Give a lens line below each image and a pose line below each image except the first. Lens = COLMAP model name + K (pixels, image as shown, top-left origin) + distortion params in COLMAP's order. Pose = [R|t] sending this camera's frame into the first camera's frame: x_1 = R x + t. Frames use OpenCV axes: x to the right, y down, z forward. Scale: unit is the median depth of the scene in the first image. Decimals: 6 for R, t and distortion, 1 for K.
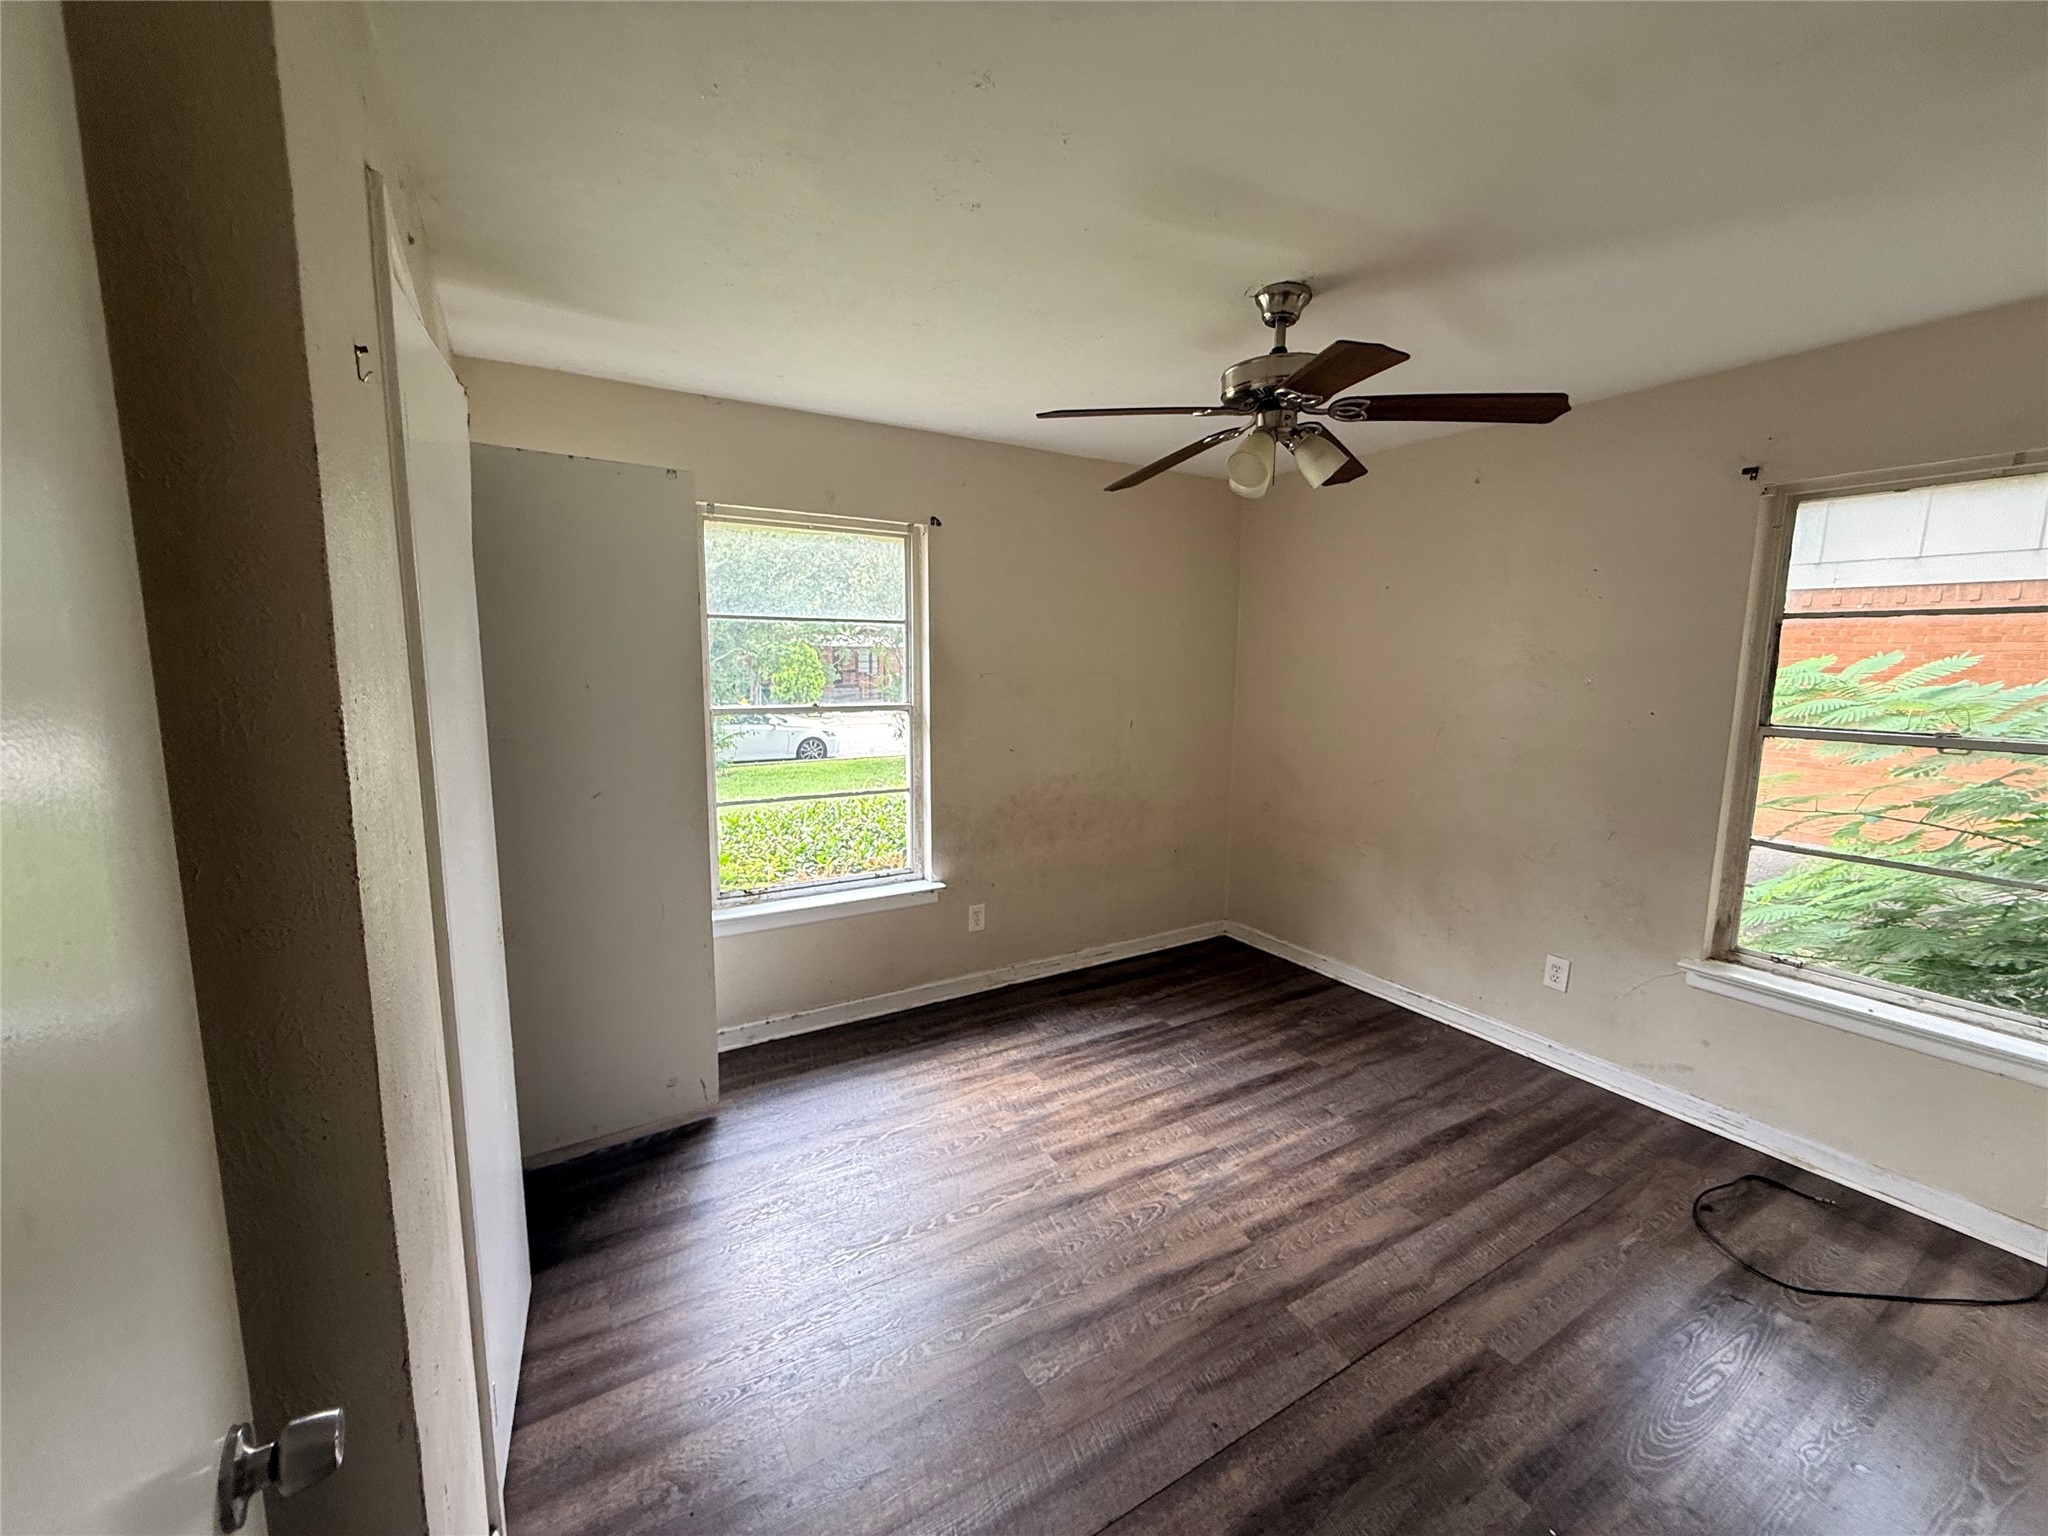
lens RADIAL K [[813.7, 0, 1016.6], [0, 813.7, 773.1], [0, 0, 1]] dist [-0.002485, 0.000368]
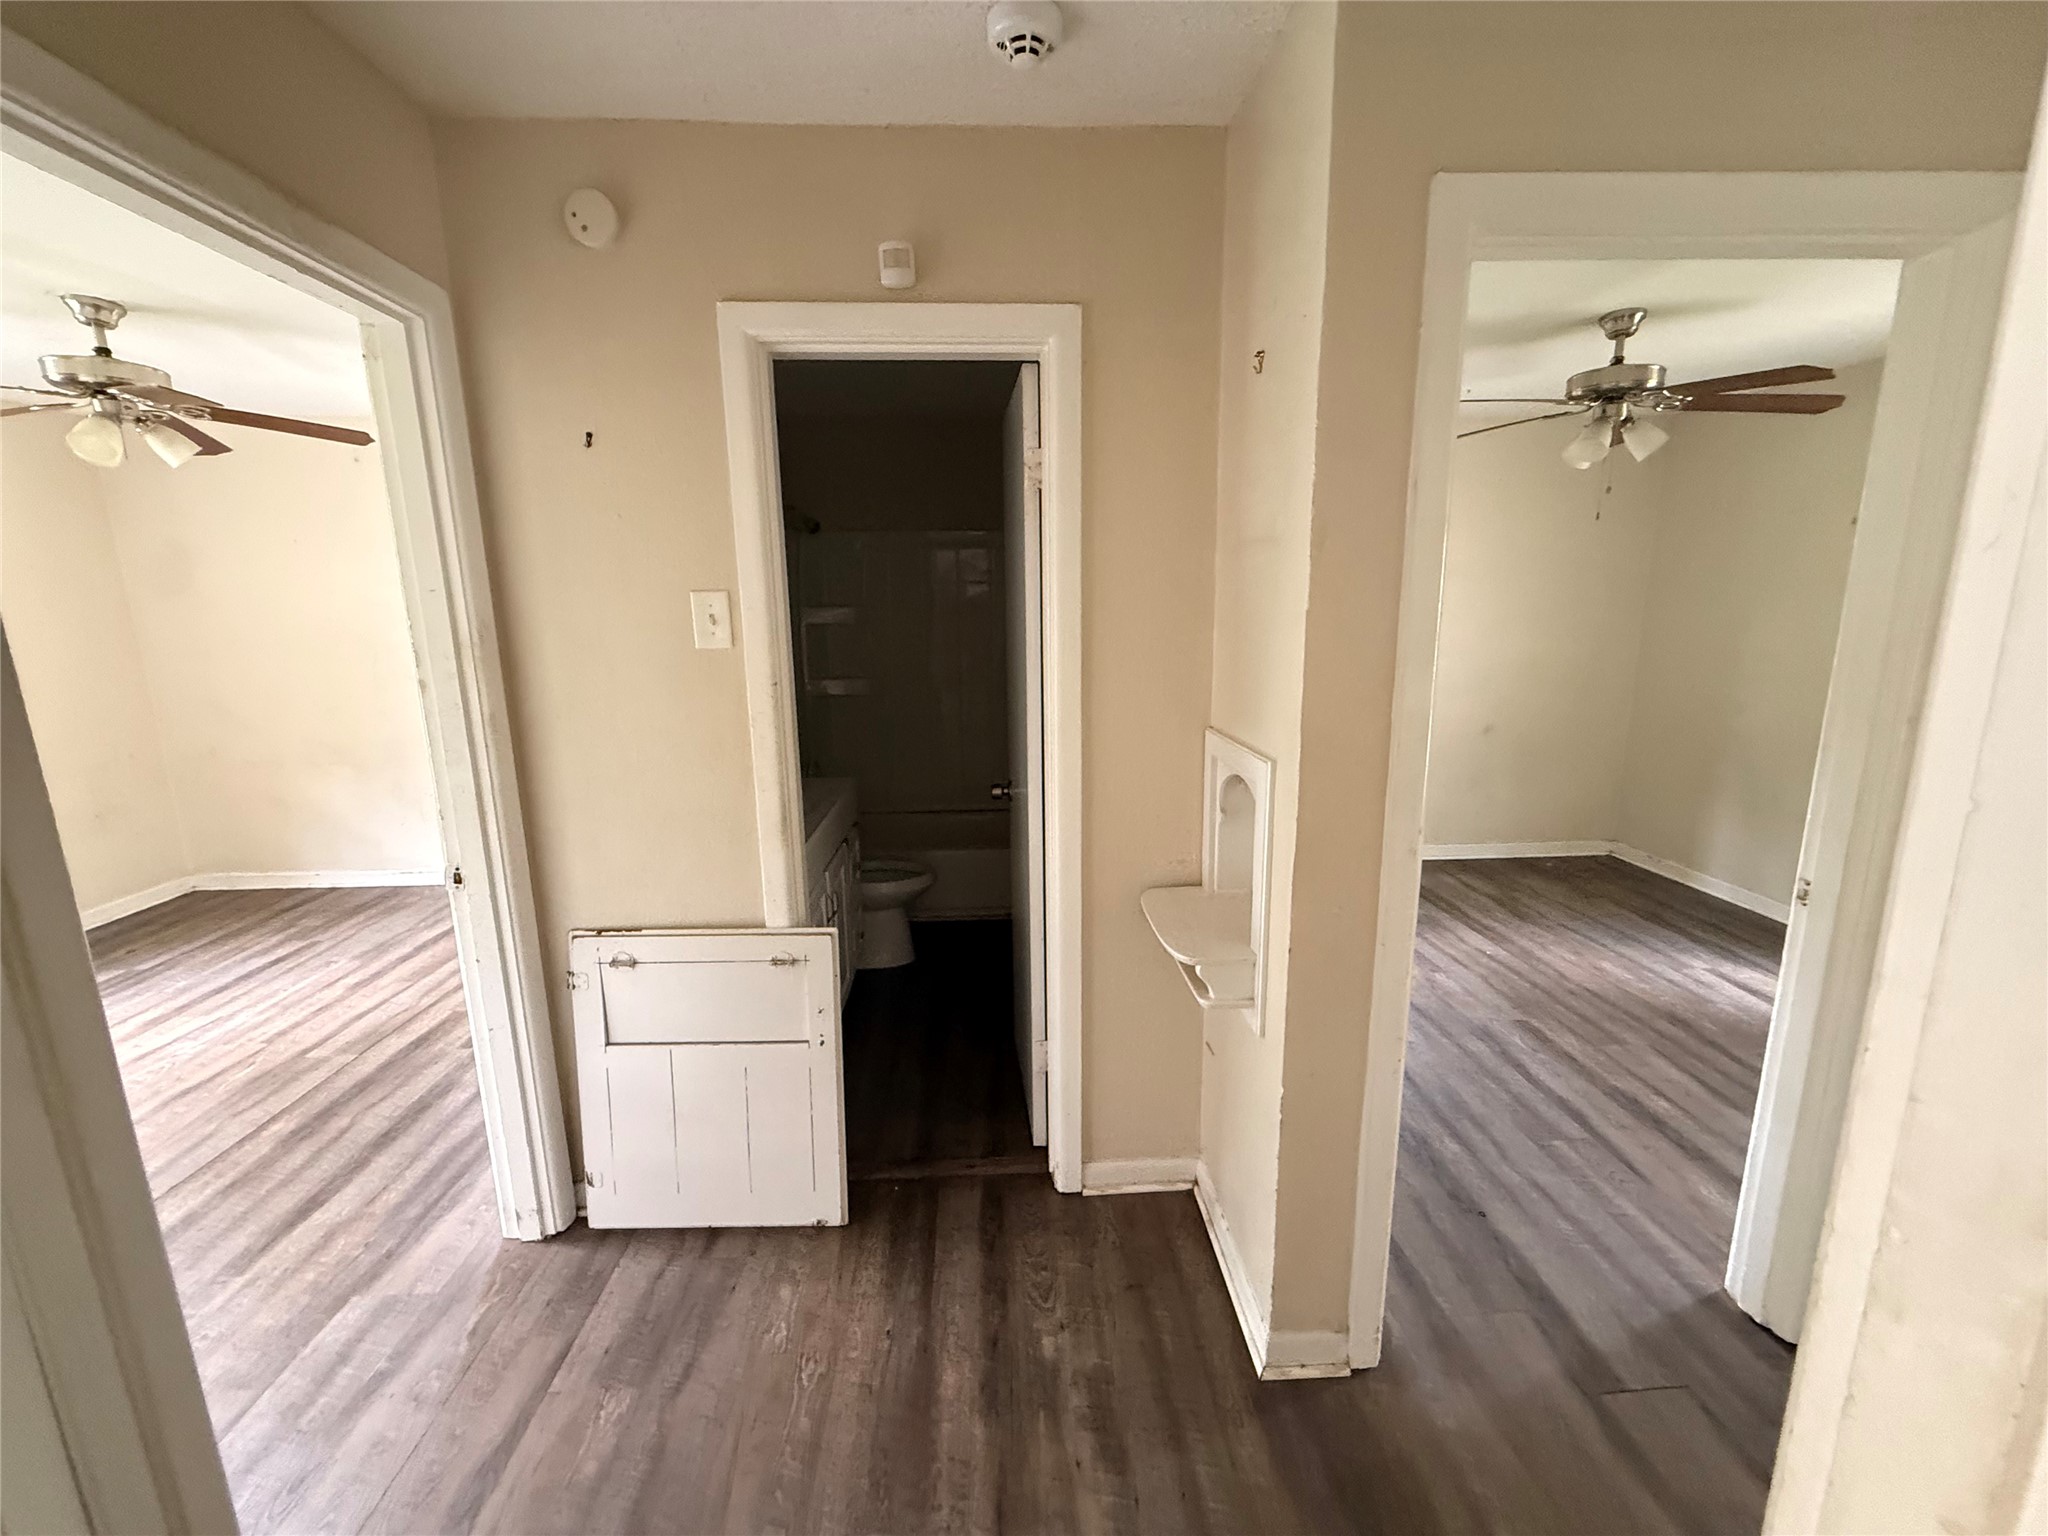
lens RADIAL K [[813.7, 0, 1020.4], [0, 813.7, 770.4], [0, 0, 1]] dist [-0.002485, 0.000368]
pose [[0.470284, -0.188506, 0.862148, -0.179265], [0.135990, 0.980732, 0.140254, 0.108446], [-0.871975, 0.051284, 0.486857, -0.685678]]
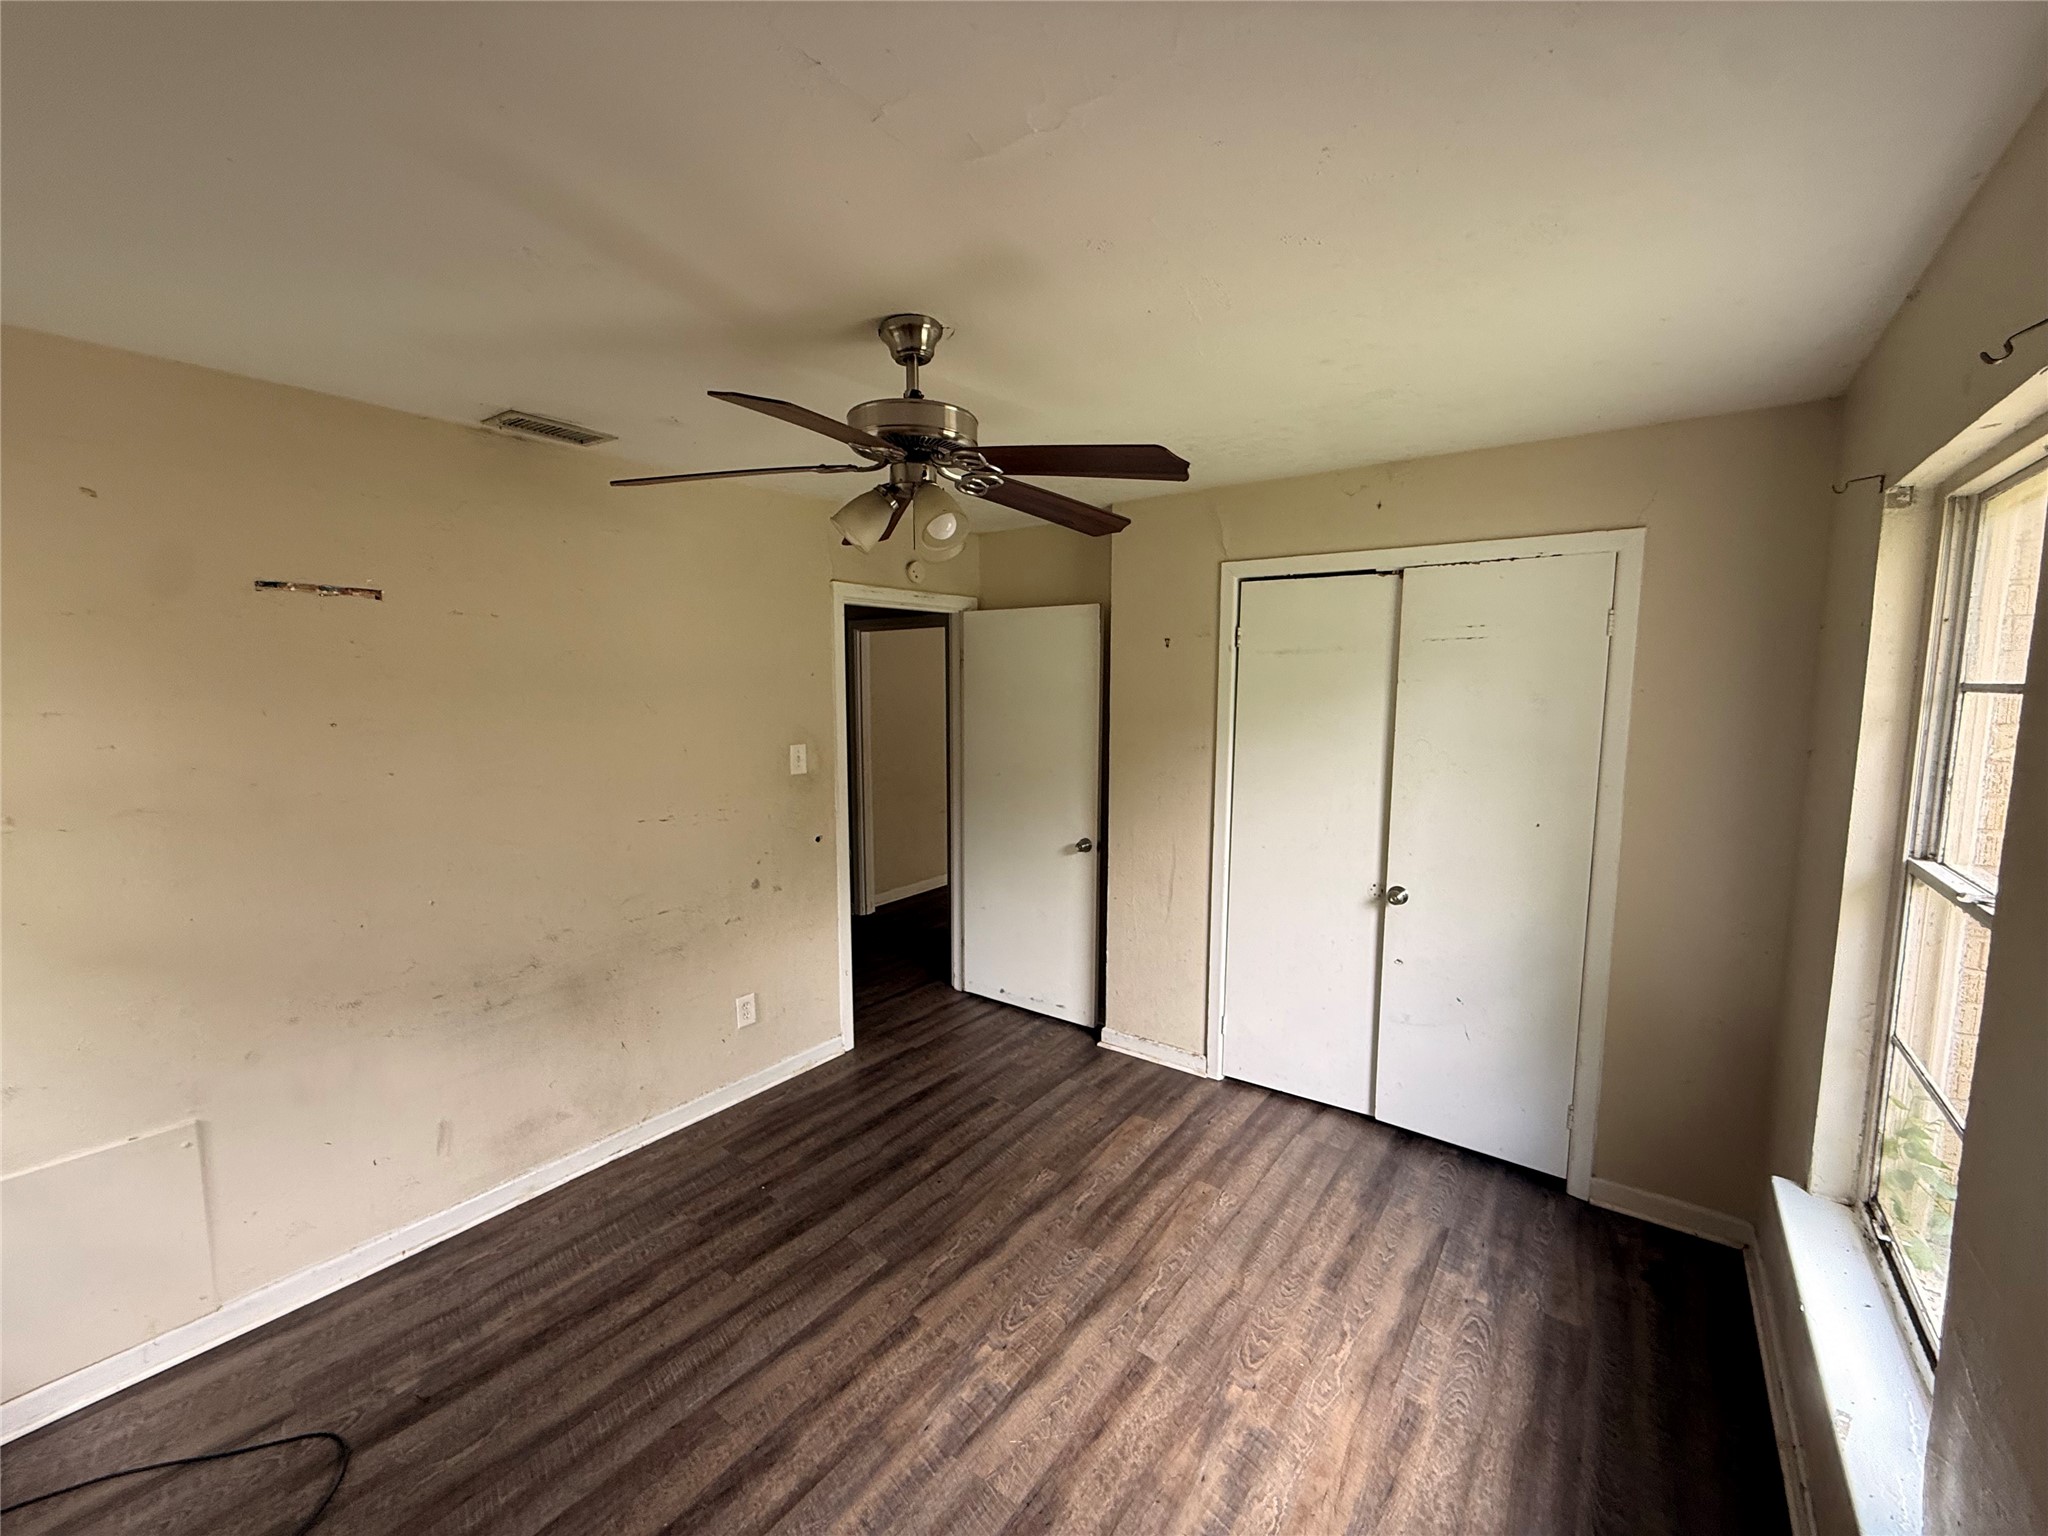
lens RADIAL K [[813.7, 0, 1023.4], [0, 813.7, 767.7], [0, 0, 1]] dist [-0.002485, 0.000368]
pose [[-0.927132, 0.028929, -0.373616, 0.477947], [-0.060551, 0.972348, 0.225549, -0.293918], [0.369809, 0.231737, -0.899744, 1.657058]]
